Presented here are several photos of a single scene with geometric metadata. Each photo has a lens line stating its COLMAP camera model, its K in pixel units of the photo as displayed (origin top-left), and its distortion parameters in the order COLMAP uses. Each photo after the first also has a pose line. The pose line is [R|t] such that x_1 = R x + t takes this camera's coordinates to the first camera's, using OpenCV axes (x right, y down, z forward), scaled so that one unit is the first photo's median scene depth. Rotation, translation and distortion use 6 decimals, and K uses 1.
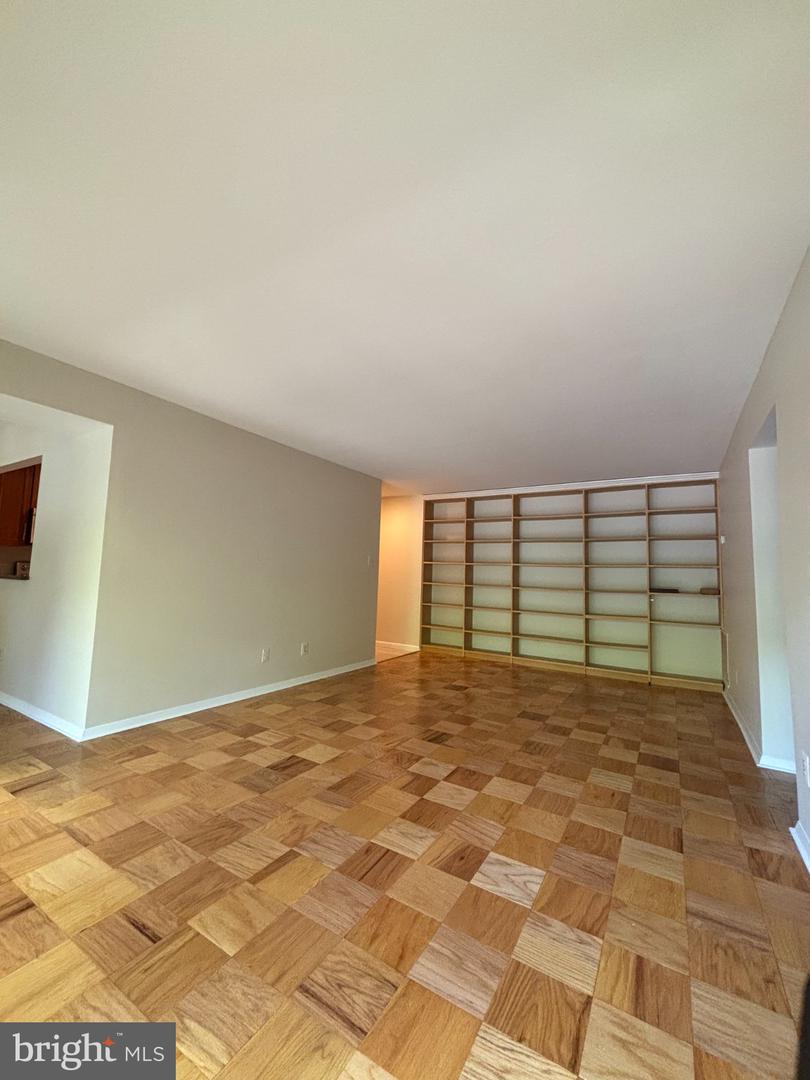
lens RADIAL K [[436.9, 0, 406.1], [0, 436.9, 539.0], [0, 0, 1]] dist [0.002524, 0.000355]
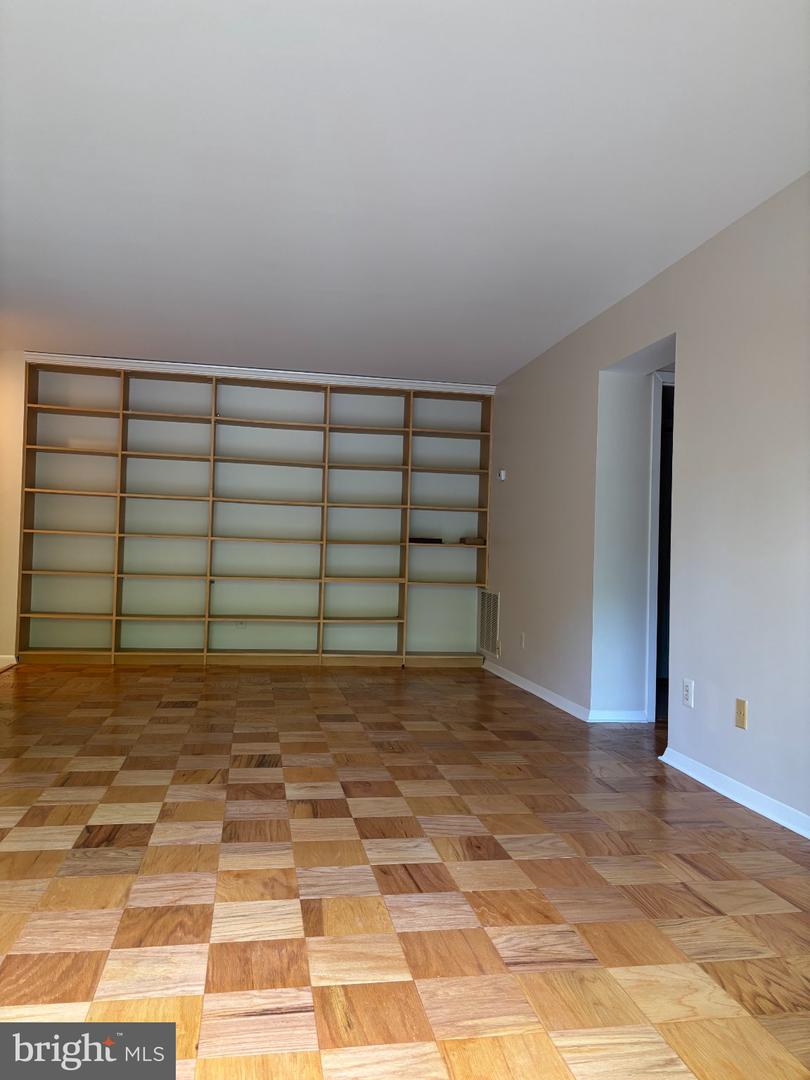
lens RADIAL K [[822.9, 0, 404.3], [0, 822.9, 539.4], [0, 0, 1]] dist [0.021700, -0.010359]
pose [[0.748880, -0.000478, 0.662705, -0.380445], [-0.064559, 0.995191, 0.073673, 0.020583], [-0.659553, -0.097956, 0.745248, 0.000017]]
